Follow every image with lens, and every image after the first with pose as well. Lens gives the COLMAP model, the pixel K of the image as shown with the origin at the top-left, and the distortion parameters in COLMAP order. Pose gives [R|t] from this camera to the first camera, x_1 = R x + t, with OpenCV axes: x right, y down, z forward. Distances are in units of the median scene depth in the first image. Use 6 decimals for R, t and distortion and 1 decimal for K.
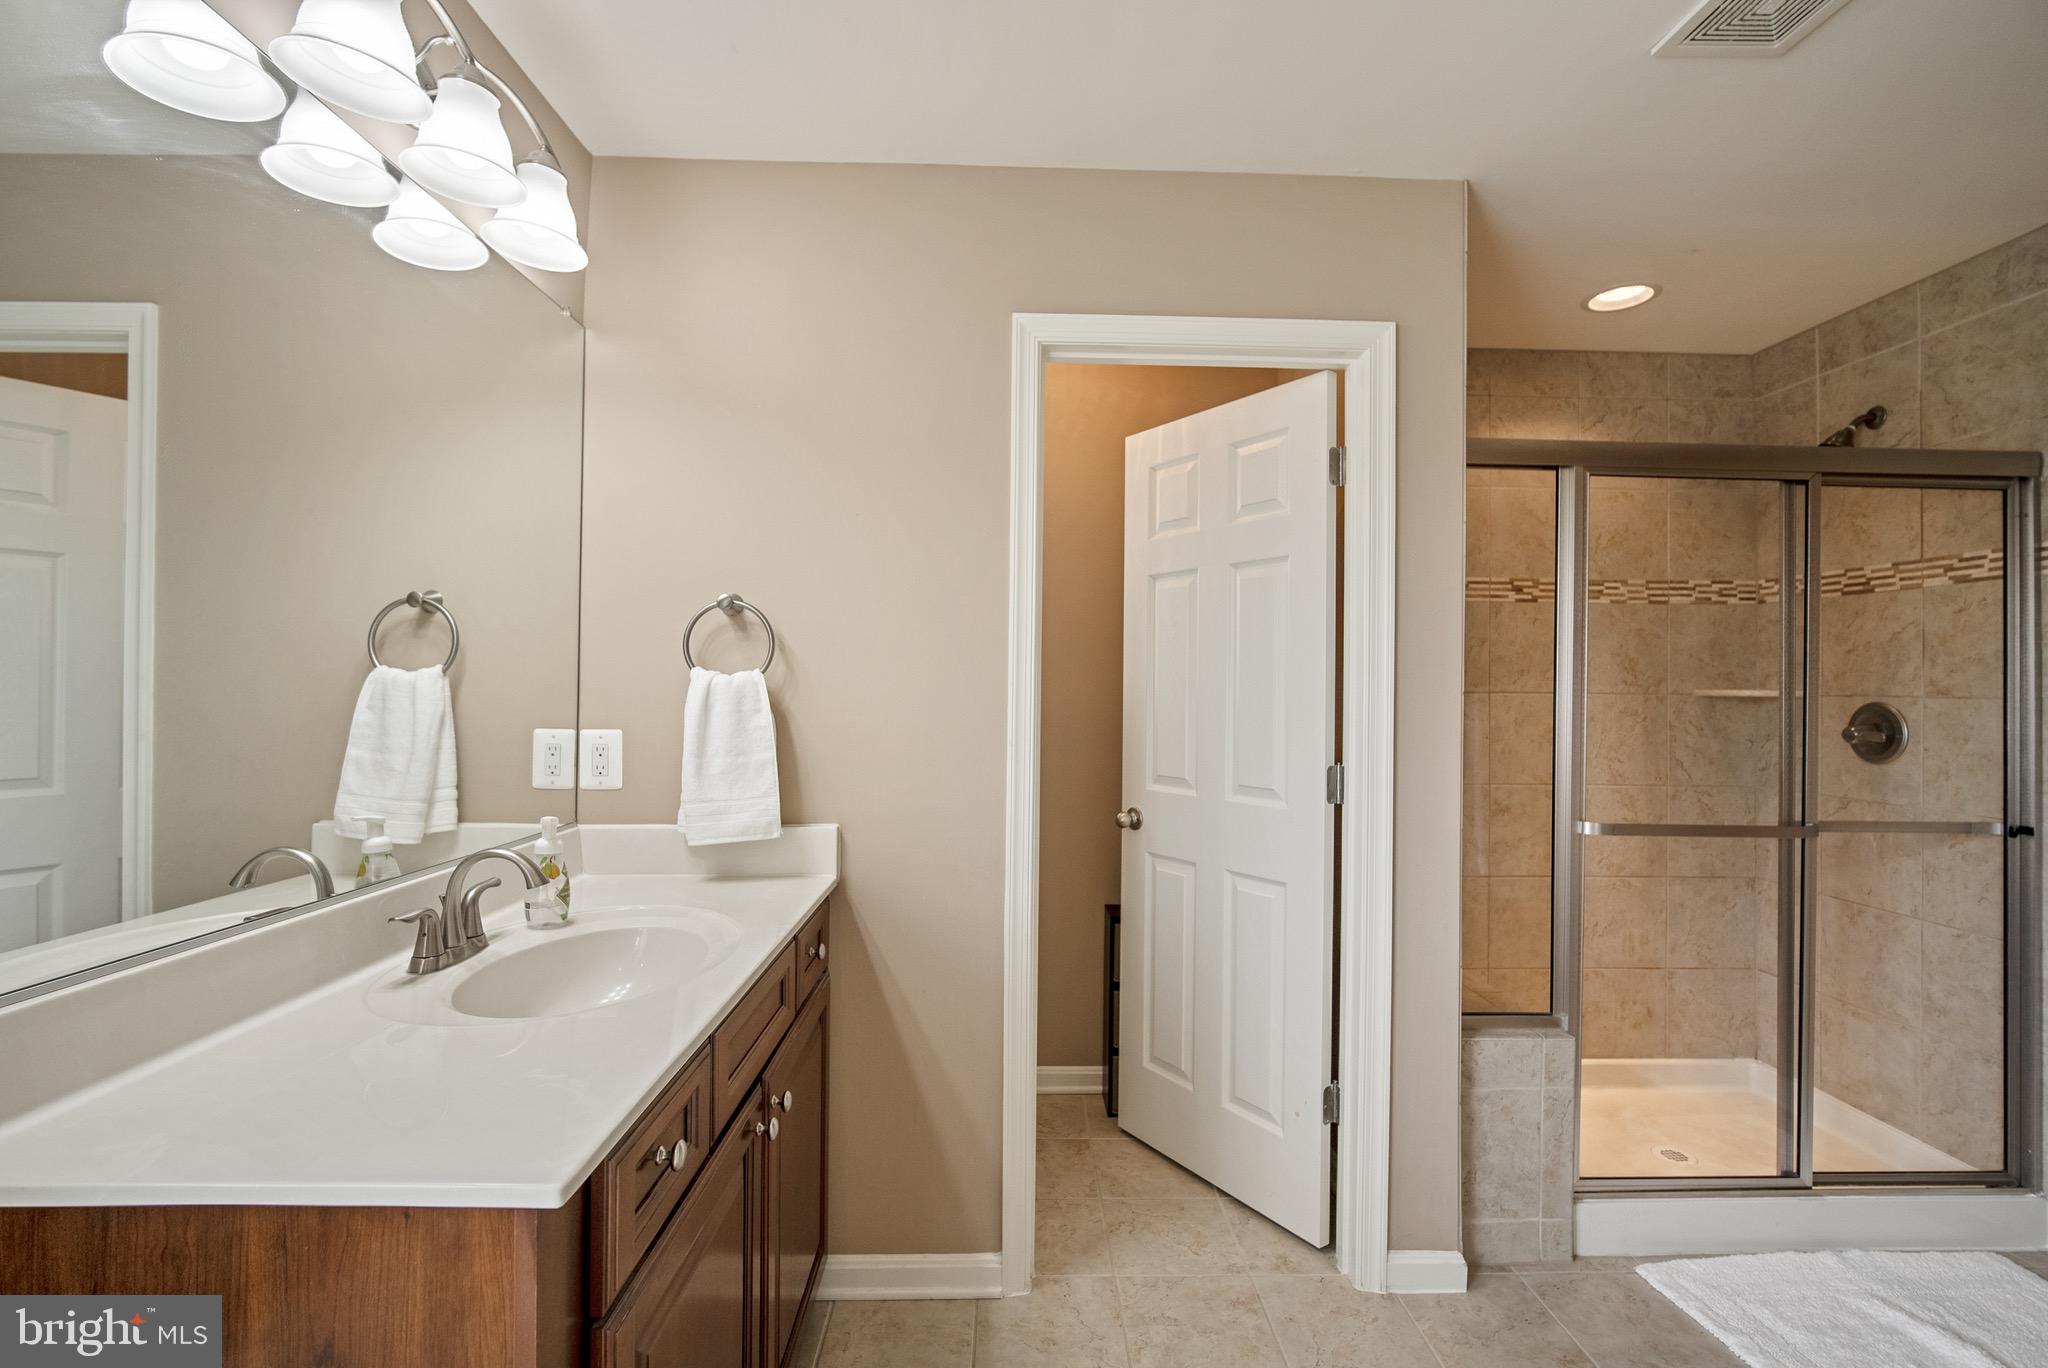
lens RADIAL K [[900.8, 0, 1026.9], [0, 900.8, 681.8], [0, 0, 1]] dist [-0.005892, 0.000034]
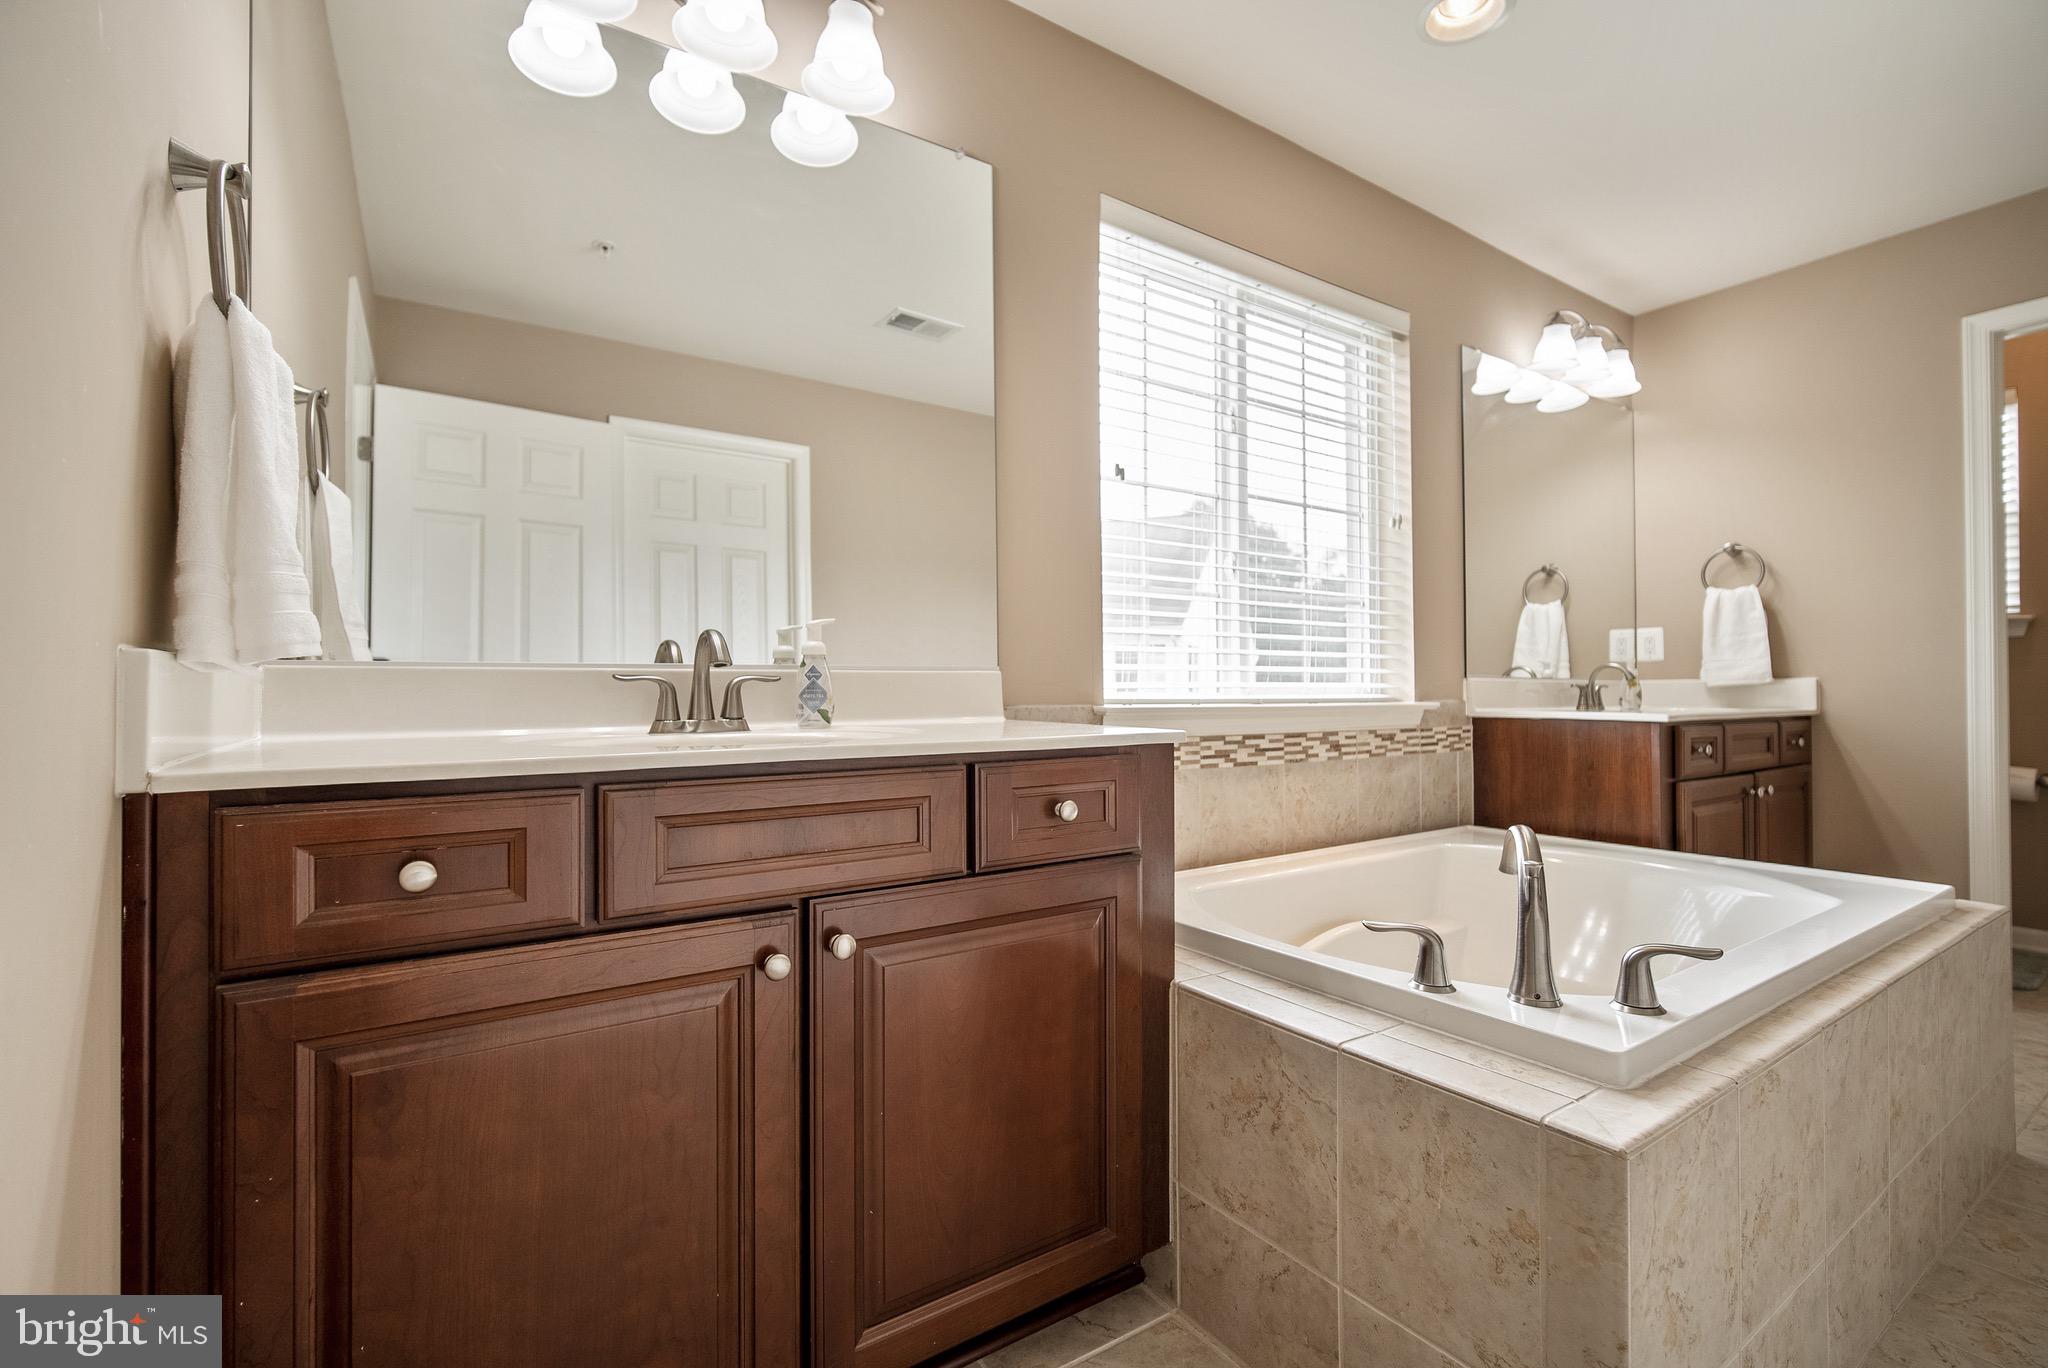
lens RADIAL K [[900.8, 0, 1026.9], [0, 900.8, 681.8], [0, 0, 1]] dist [-0.005892, 0.000034]
pose [[0.539382, -0.022726, -0.841754, 0.383903], [0.015774, 0.999733, -0.016883, 0.175787], [0.841913, -0.004171, 0.539597, -1.068508]]
